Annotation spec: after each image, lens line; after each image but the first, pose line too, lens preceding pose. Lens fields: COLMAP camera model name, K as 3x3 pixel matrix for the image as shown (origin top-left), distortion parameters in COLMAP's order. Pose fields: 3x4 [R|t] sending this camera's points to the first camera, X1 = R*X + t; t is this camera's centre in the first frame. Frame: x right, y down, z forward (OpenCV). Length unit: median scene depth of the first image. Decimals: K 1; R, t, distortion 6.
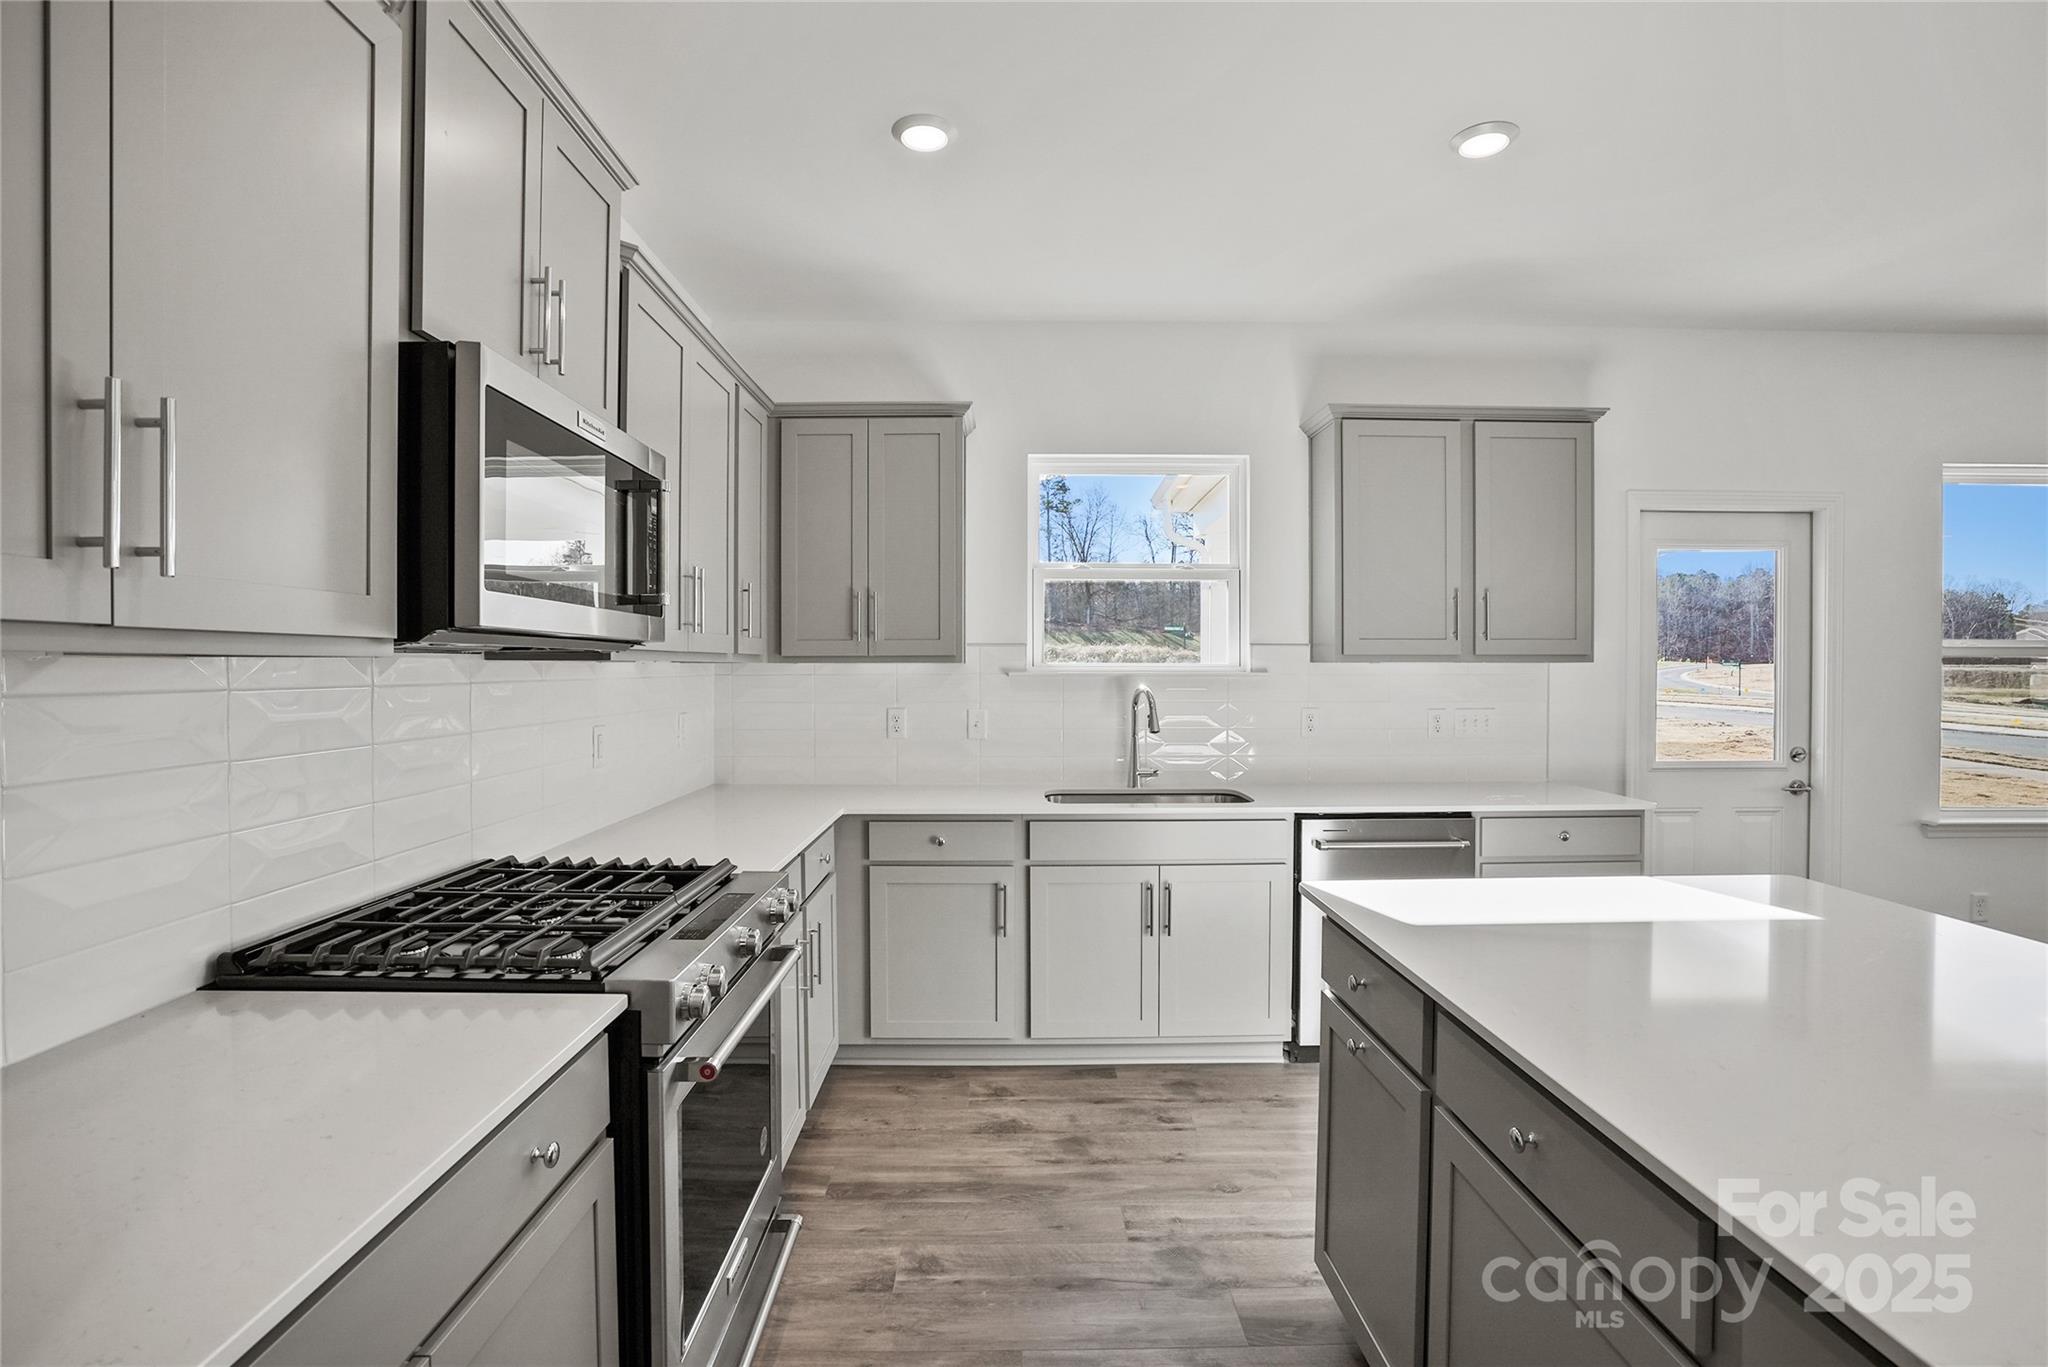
lens RADIAL K [[953.1, 0, 1018.6], [0, 953.1, 680.3], [0, 0, 1]] dist [-0.051426, 0.014763]
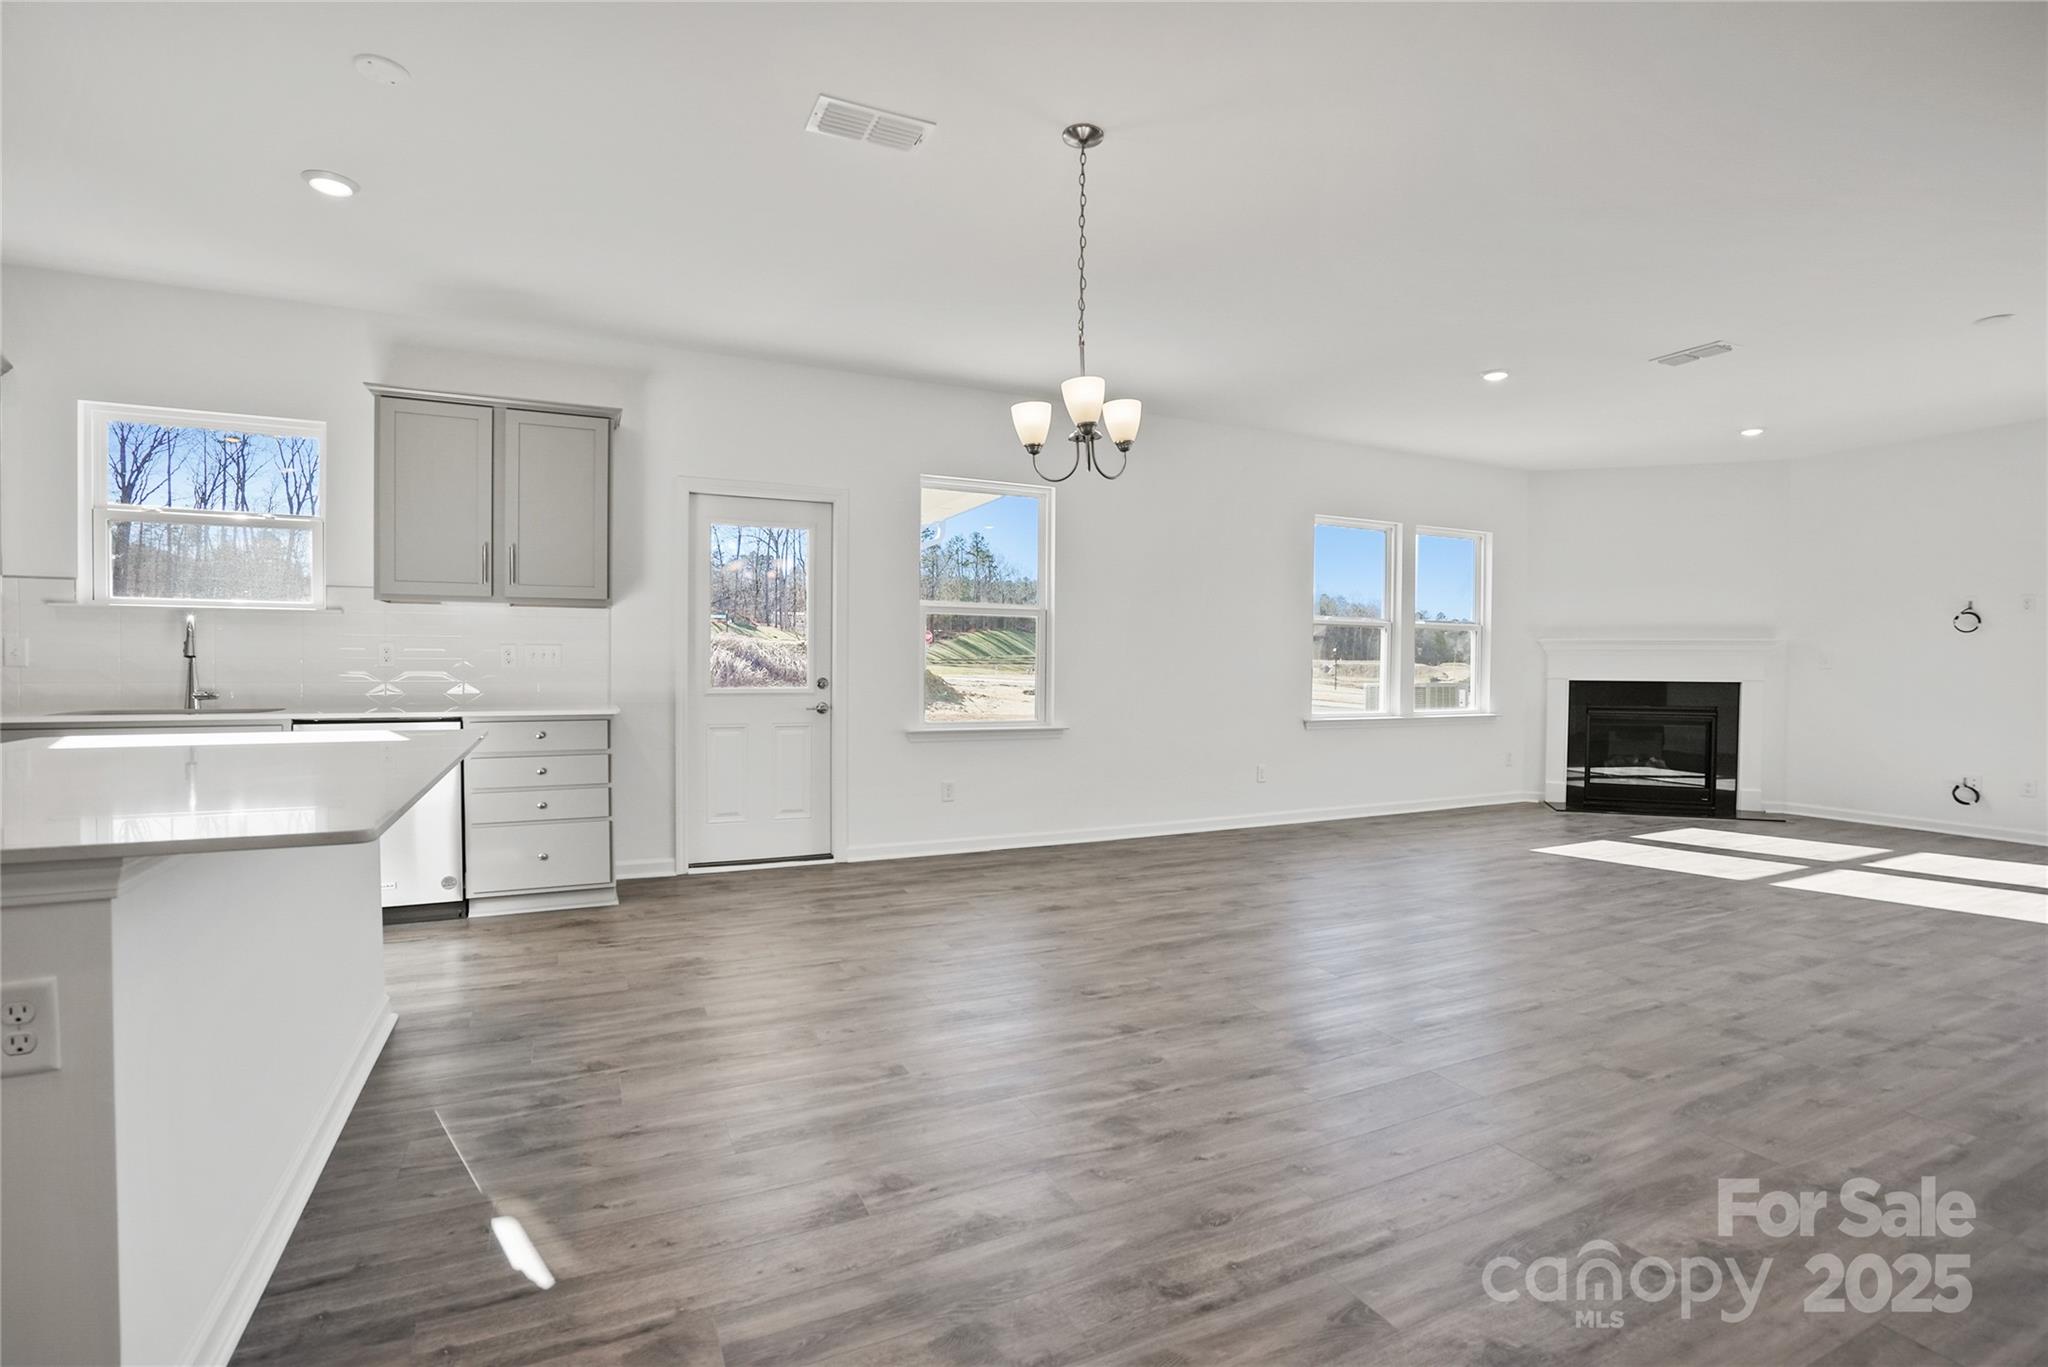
lens RADIAL K [[953.1, 0, 1010.4], [0, 953.1, 665.8], [0, 0, 1]] dist [-0.051426, 0.014763]
pose [[0.906754, 0.004375, 0.421637, 0.632256], [-0.001434, 0.999972, -0.007291, 0.080523], [-0.421657, 0.006007, 0.906735, -0.441485]]
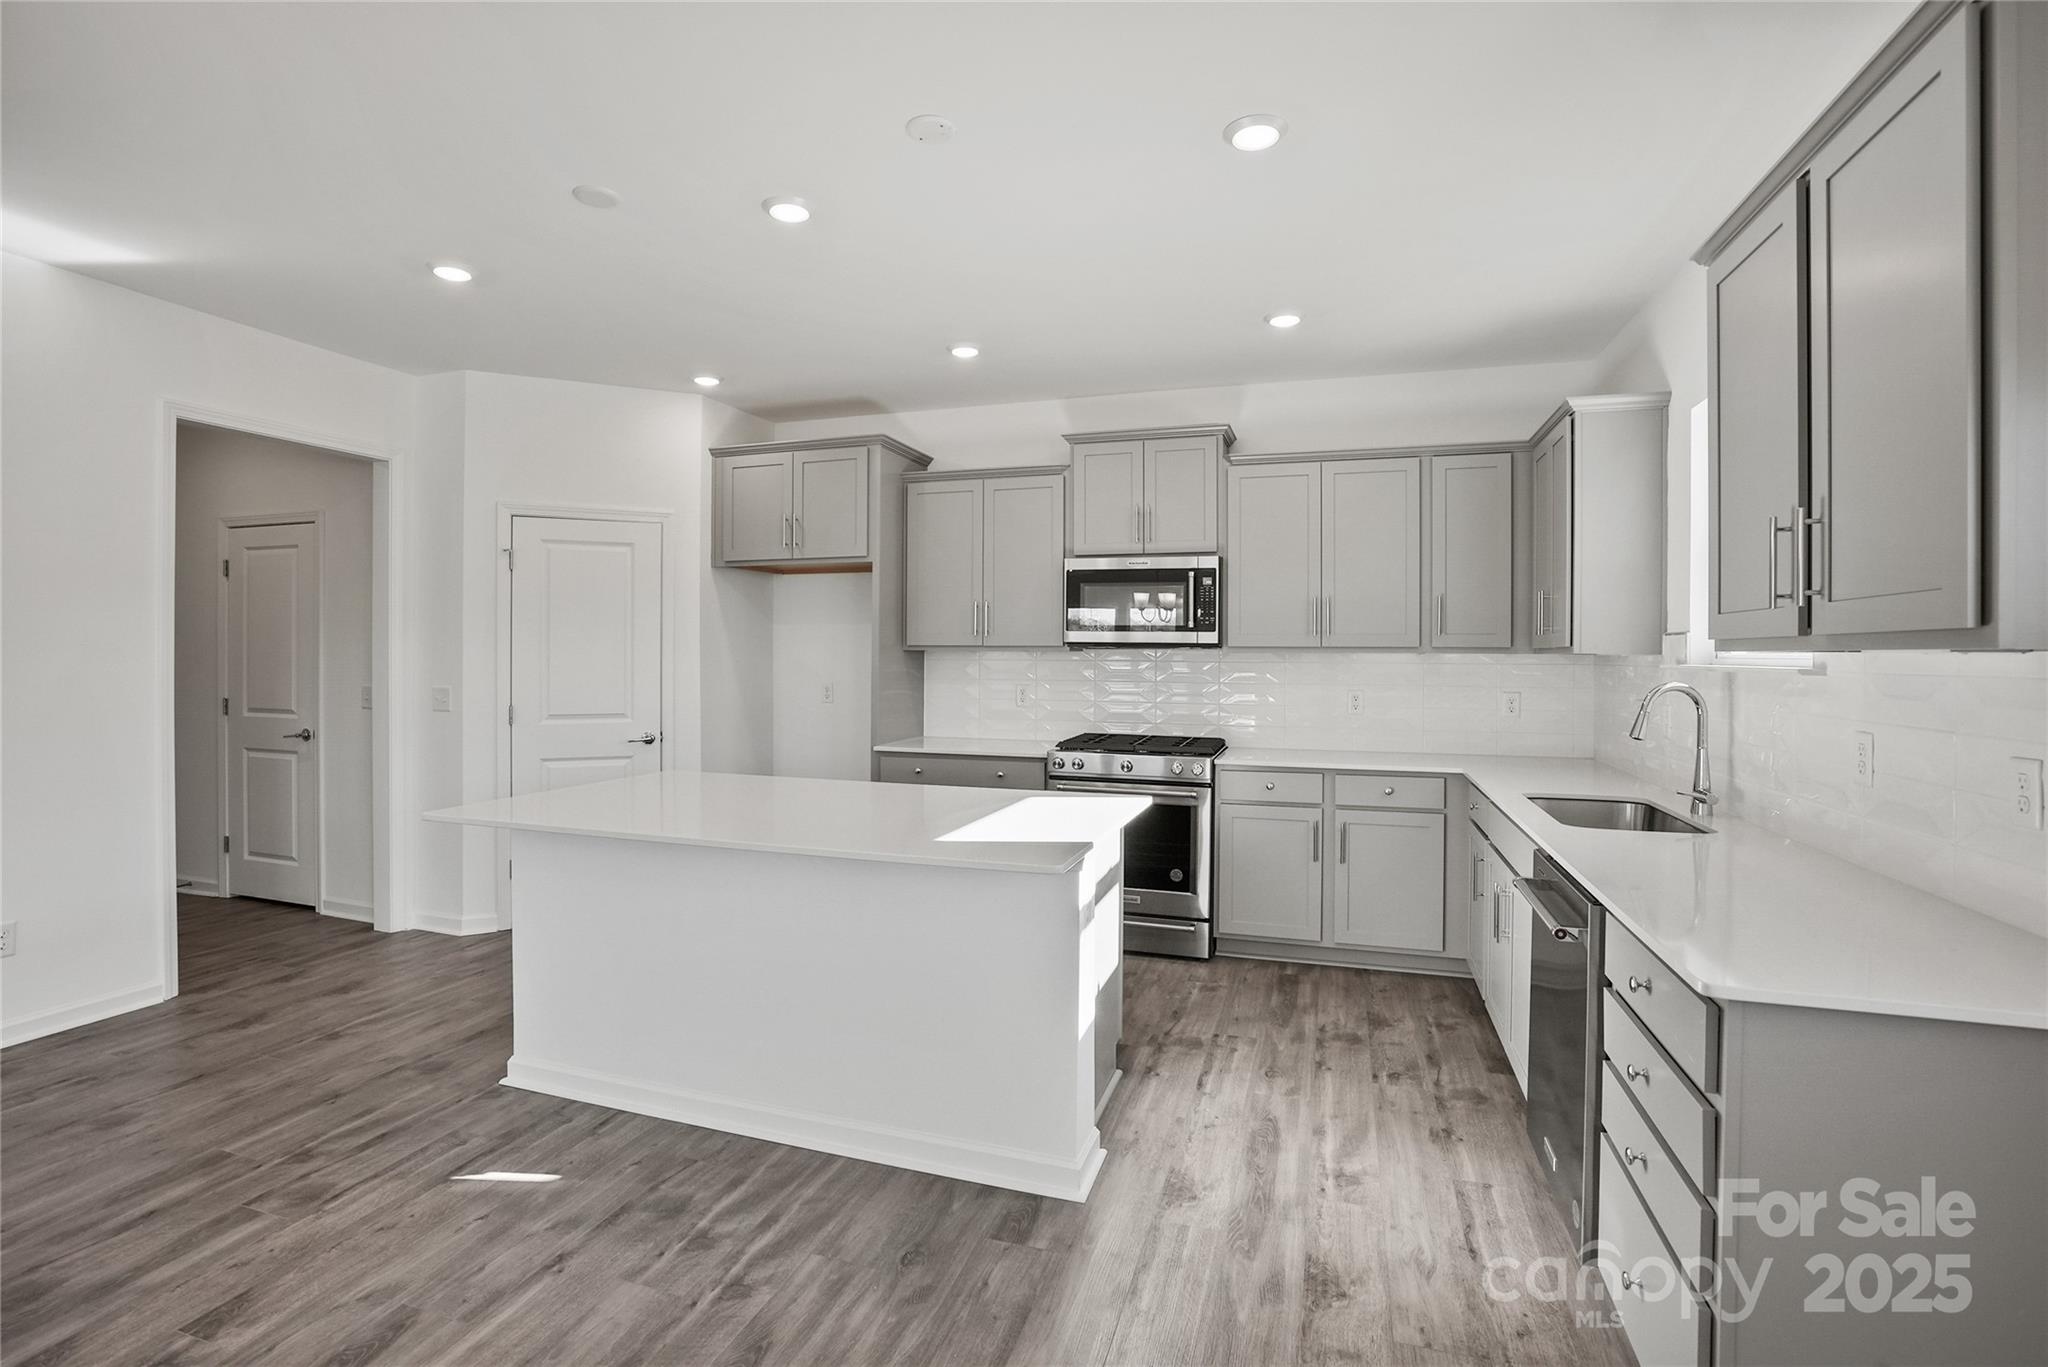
lens RADIAL K [[953.1, 0, 1025.4], [0, 953.1, 654.3], [0, 0, 1]] dist [-0.051426, 0.014763]
pose [[-0.315686, -0.002639, -0.948860, 1.191677], [-0.019873, 0.999795, 0.003831, -0.011584], [0.948656, 0.020066, -0.315674, 0.842558]]
